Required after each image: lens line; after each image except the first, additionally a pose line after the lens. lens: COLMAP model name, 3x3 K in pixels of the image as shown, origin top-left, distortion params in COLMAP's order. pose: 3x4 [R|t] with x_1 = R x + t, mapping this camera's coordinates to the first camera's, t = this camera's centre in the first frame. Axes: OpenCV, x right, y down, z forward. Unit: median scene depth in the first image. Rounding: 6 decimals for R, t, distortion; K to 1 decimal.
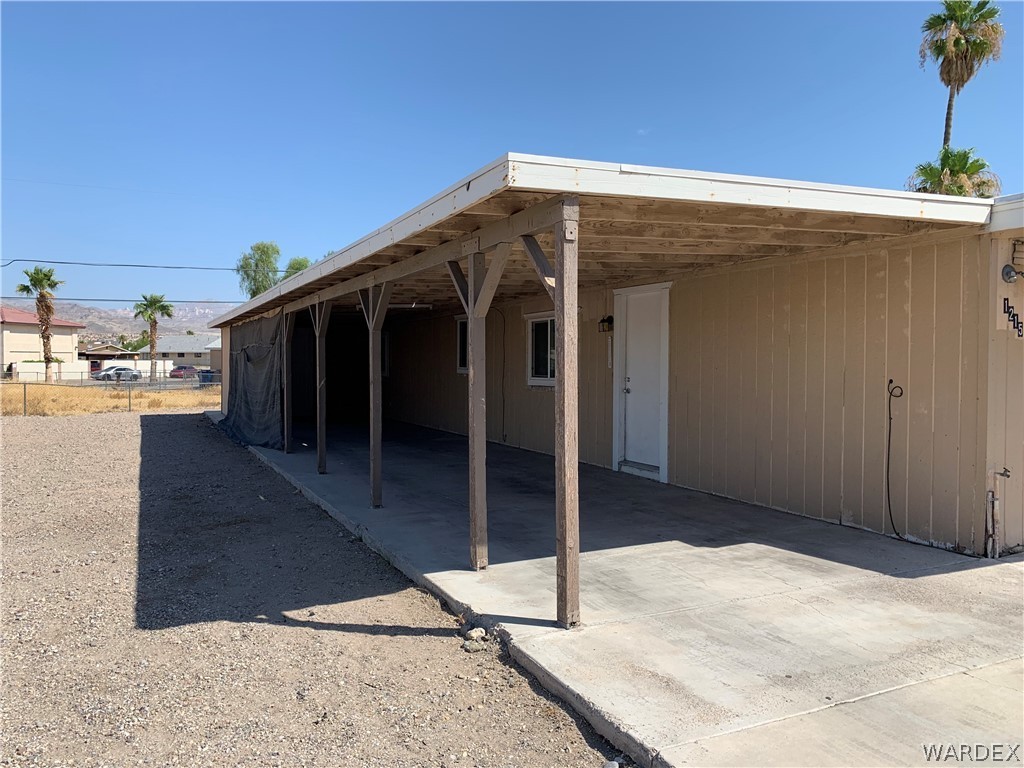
lens RADIAL K [[784.7, 0, 497.5], [0, 784.7, 377.4], [0, 0, 1]] dist [0.028471, -0.026009]
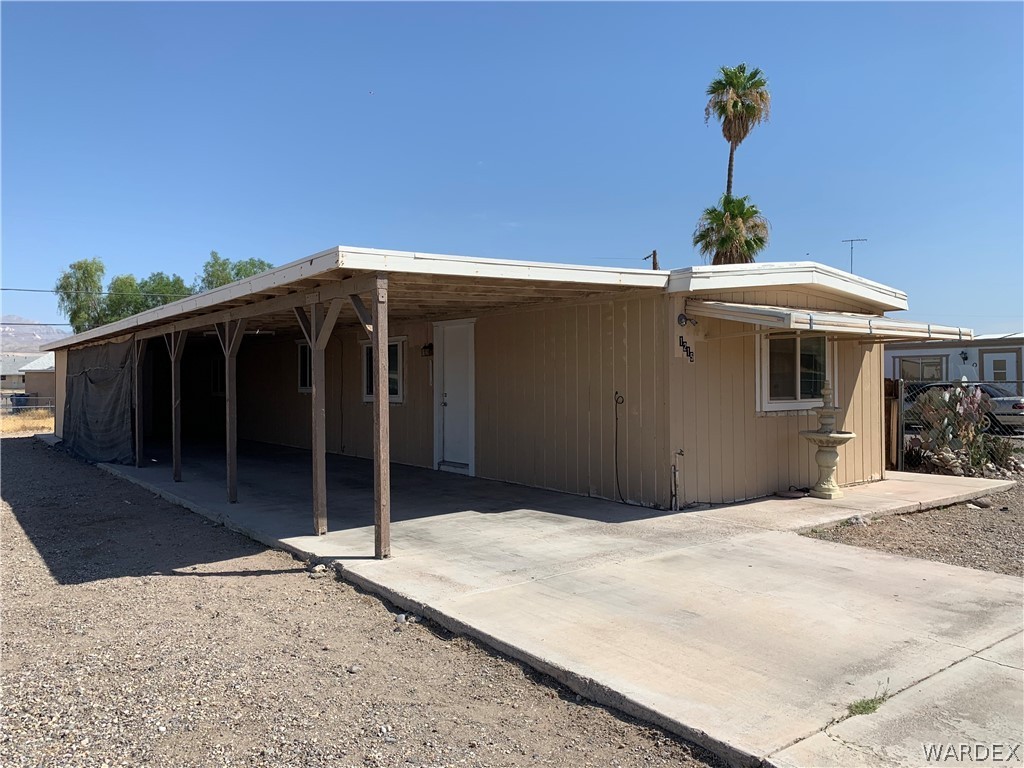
lens RADIAL K [[784.7, 0, 509.7], [0, 784.7, 369.1], [0, 0, 1]] dist [0.028471, -0.026009]
pose [[0.976868, -0.007179, 0.213722, 0.005399], [0.014494, 0.999361, -0.032677, 0.005106], [-0.213351, 0.035019, 0.976348, -0.316284]]
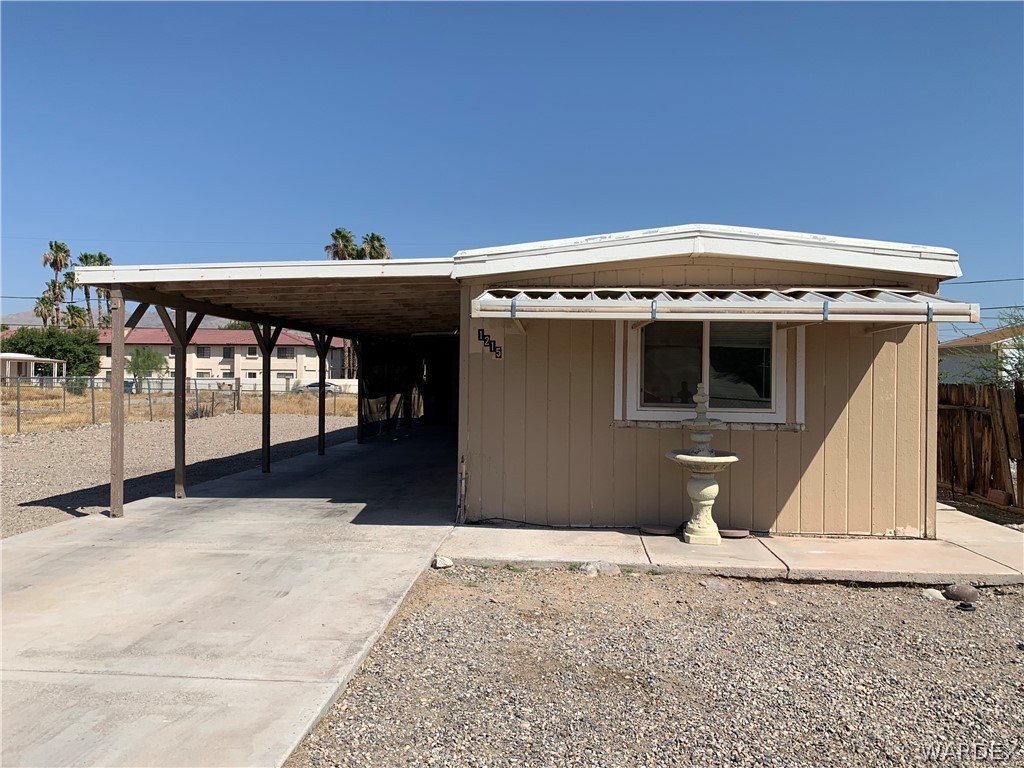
lens RADIAL K [[784.7, 0, 511.5], [0, 784.7, 371.2], [0, 0, 1]] dist [0.028471, -0.026009]
pose [[0.874377, 0.003236, -0.485237, 1.091306], [-0.018222, 0.999491, -0.026171, 0.003618], [0.484906, 0.031726, 0.873991, -0.104060]]
